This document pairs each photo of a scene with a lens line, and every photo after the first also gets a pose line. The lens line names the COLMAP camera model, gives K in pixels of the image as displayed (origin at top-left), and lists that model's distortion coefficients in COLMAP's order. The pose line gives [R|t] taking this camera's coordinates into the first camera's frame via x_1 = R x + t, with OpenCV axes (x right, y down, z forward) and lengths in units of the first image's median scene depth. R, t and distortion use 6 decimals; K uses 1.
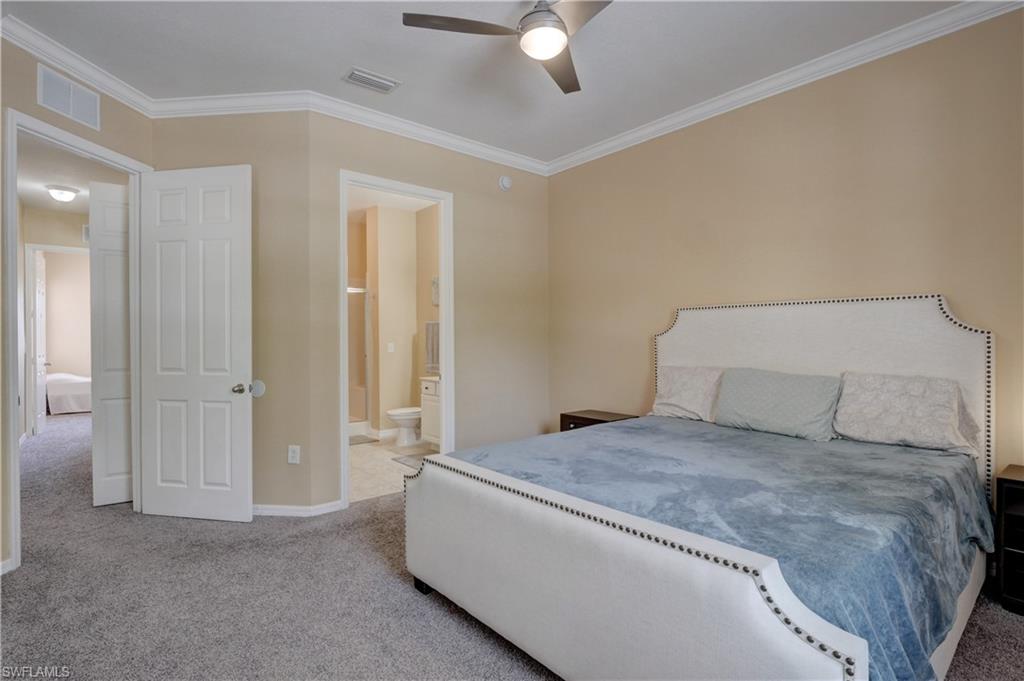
lens RADIAL K [[500.8, 0, 509.3], [0, 500.8, 339.1], [0, 0, 1]] dist [-0.013561, -0.000587]
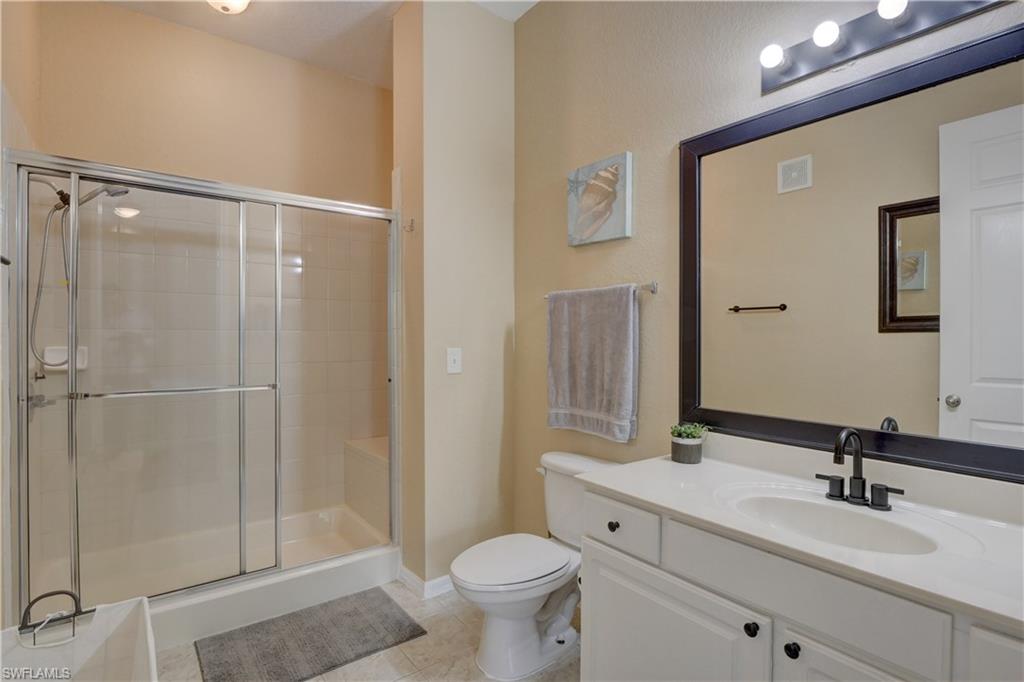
lens RADIAL K [[500.8, 0, 509.3], [0, 500.8, 339.6], [0, 0, 1]] dist [-0.013561, -0.000587]
pose [[0.998373, 0.004968, -0.056807, -0.168398], [-0.004697, 0.999977, 0.004911, -0.001087], [0.056830, -0.004636, 0.998373, 0.603093]]
